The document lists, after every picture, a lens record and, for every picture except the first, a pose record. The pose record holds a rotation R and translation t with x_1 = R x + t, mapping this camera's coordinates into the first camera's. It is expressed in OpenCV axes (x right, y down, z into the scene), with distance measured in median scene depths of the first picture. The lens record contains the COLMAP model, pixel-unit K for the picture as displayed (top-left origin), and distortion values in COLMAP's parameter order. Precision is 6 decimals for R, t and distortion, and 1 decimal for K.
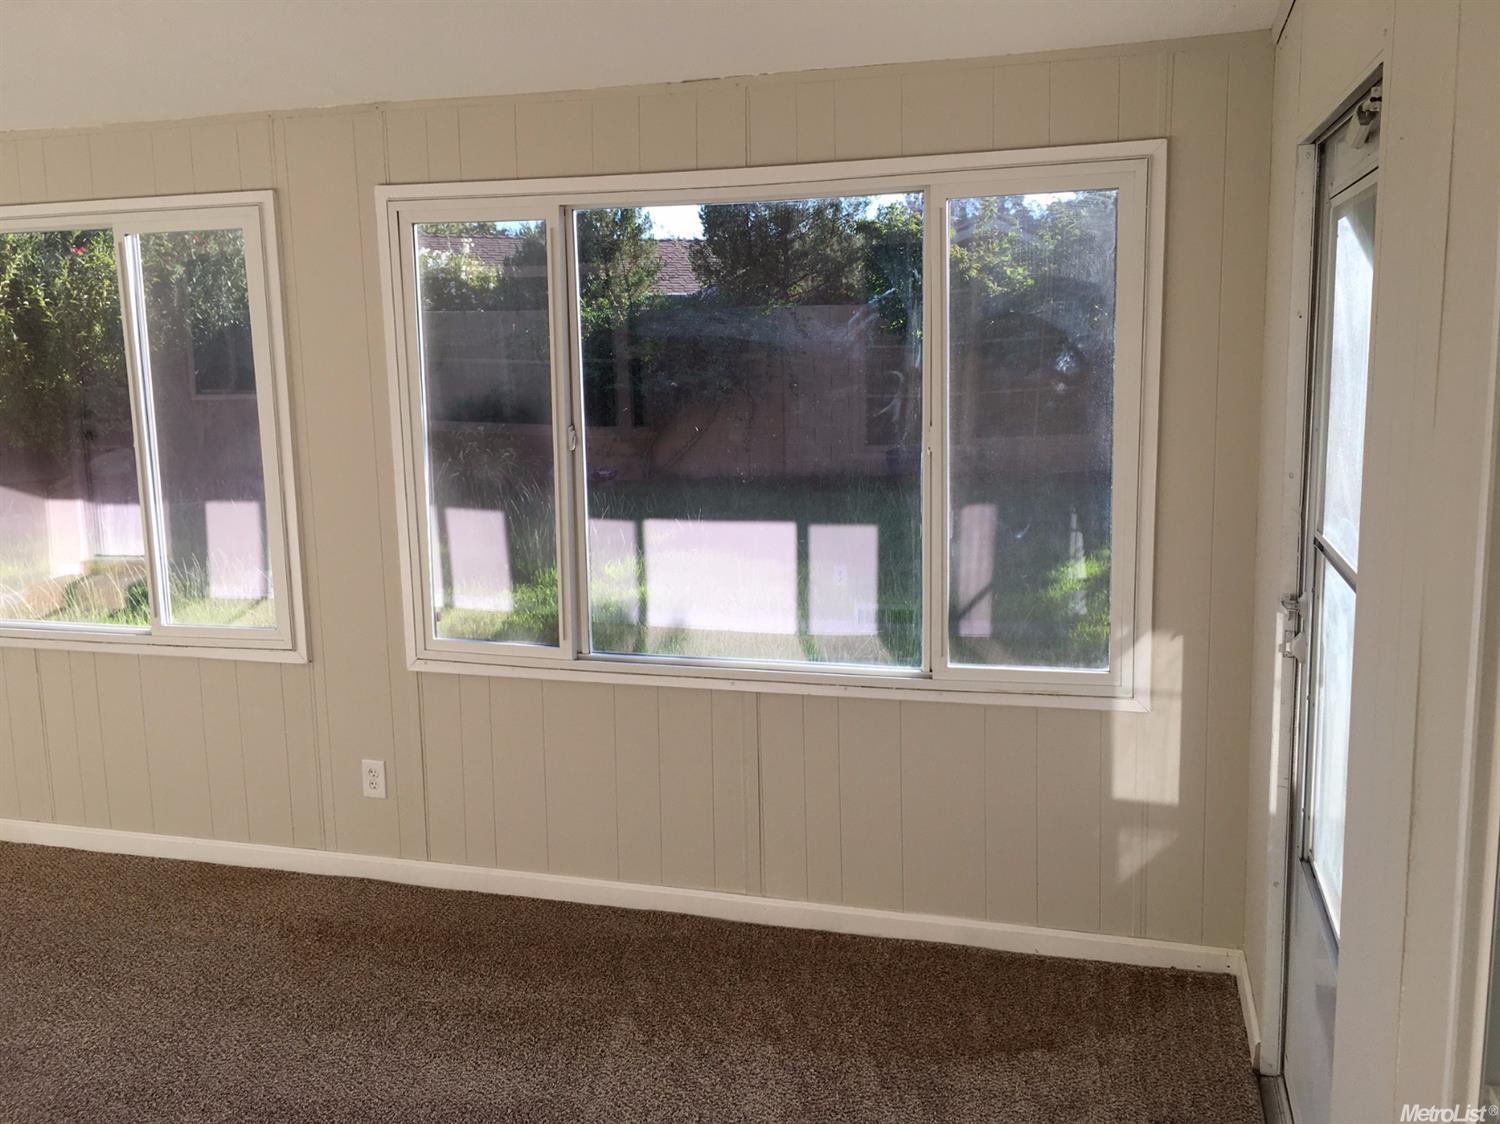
lens RADIAL K [[1296.1, 0, 770.3], [0, 1296.1, 538.6], [0, 0, 1]] dist [0.055181, -0.049625]
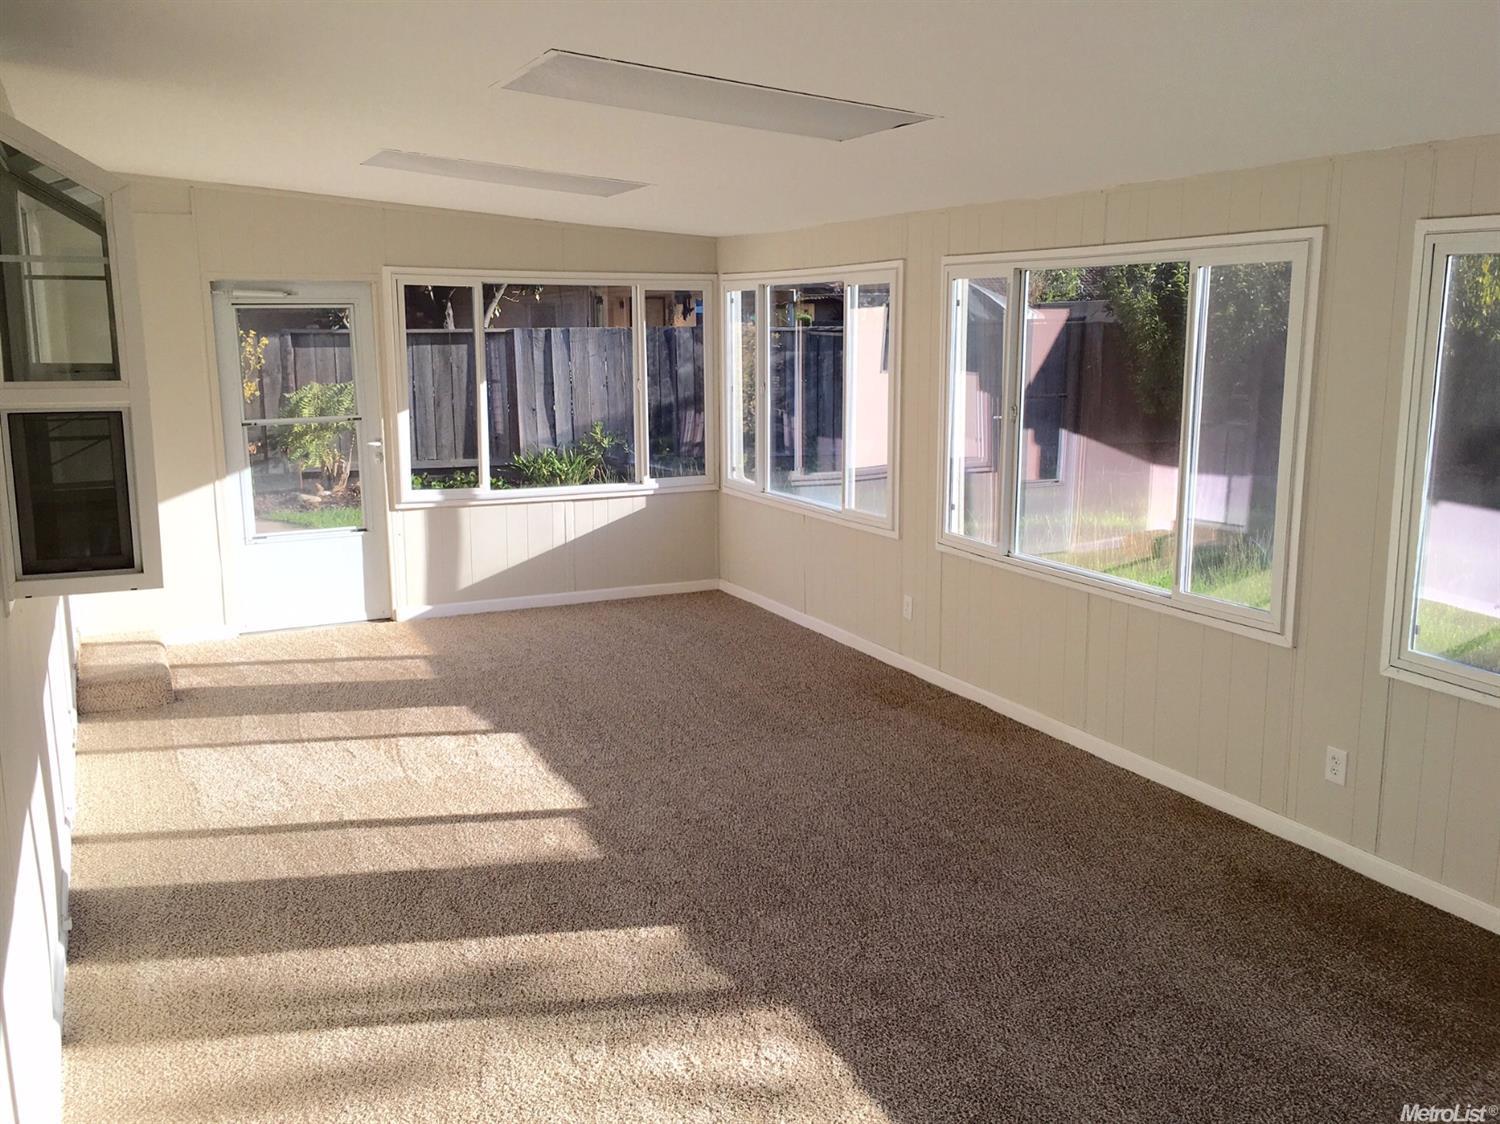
lens RADIAL K [[1296.1, 0, 749.2], [0, 1296.1, 559.7], [0, 0, 1]] dist [0.055181, -0.049625]
pose [[0.671261, 0.152889, -0.725282, 0.135821], [-0.122246, 0.987932, 0.095115, -0.029679], [0.731071, 0.024816, 0.681850, -0.106436]]
